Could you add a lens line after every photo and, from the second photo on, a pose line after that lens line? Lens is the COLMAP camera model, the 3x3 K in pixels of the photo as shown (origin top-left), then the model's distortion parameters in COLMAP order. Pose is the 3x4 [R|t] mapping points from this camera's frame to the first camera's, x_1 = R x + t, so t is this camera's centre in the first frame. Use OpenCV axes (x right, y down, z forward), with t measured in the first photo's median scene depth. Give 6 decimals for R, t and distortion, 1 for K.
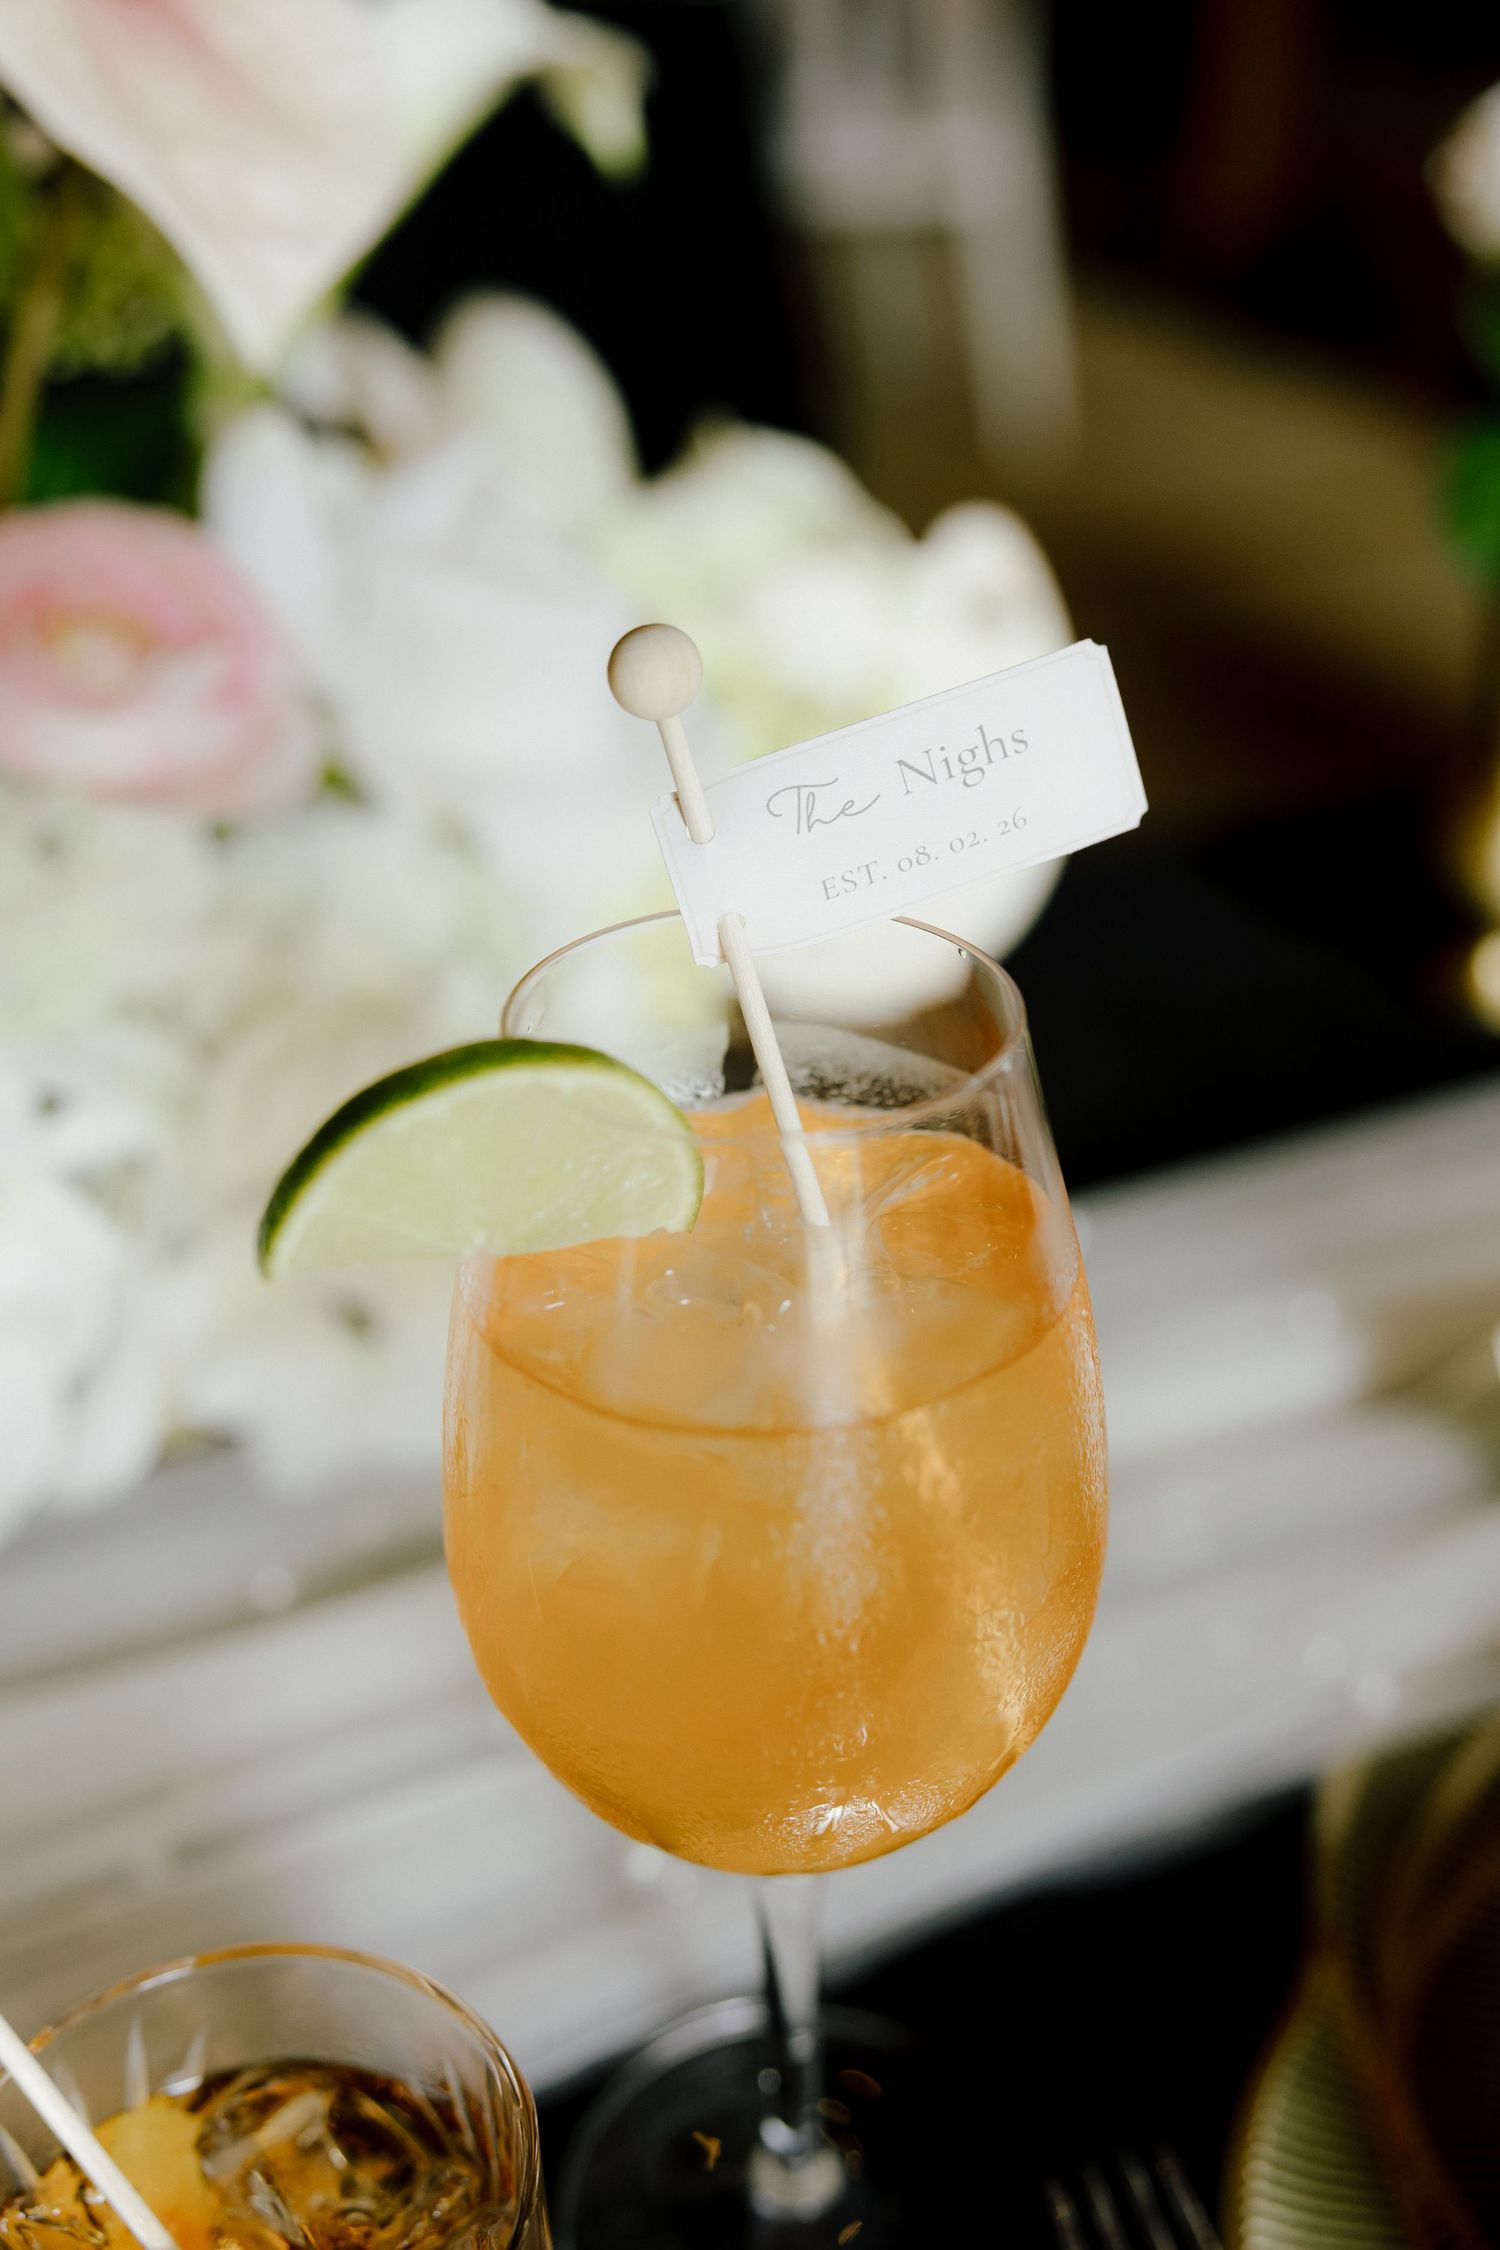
lens RADIAL K [[3045.0, 0, 750.0], [0, 3045.0, 1125.0], [0, 0, 1]] dist [-0.003480, -0.002668]
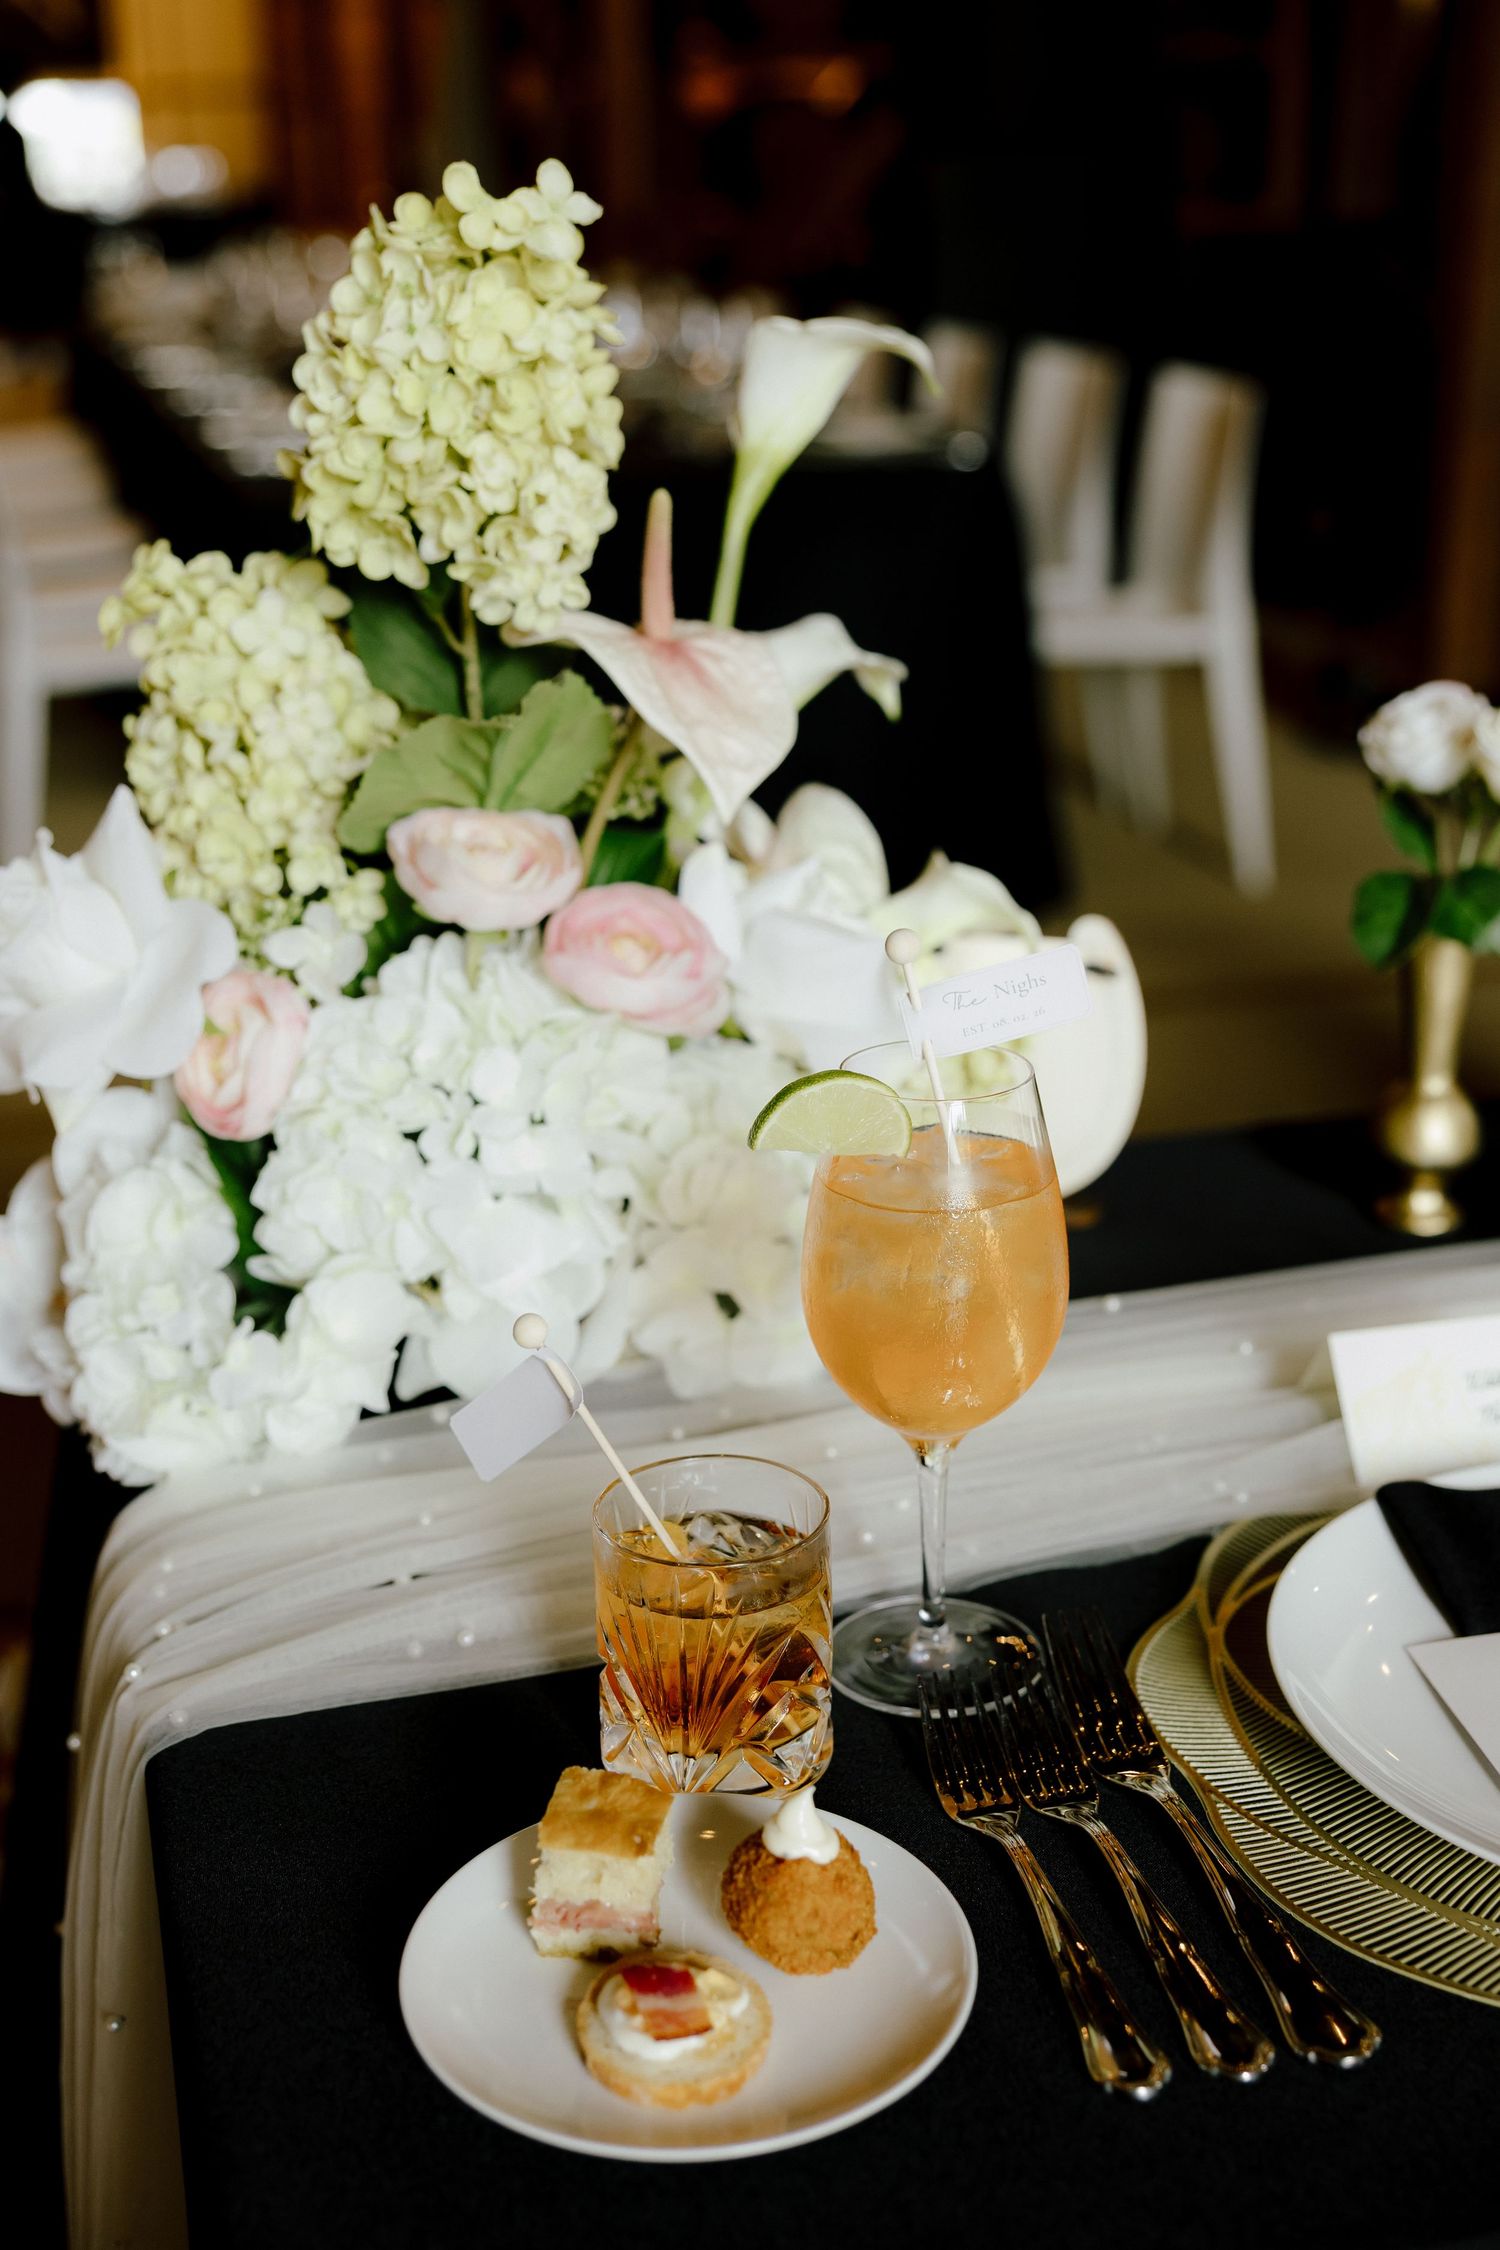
lens RADIAL K [[3045.0, 0, 750.0], [0, 3045.0, 1125.0], [0, 0, 1]] dist [-0.003480, -0.002668]
pose [[0.996280, 0.041074, -0.075757, 0.027015], [-0.051130, 0.989391, -0.135981, 0.227579], [0.069368, 0.139349, 0.987811, -0.977844]]
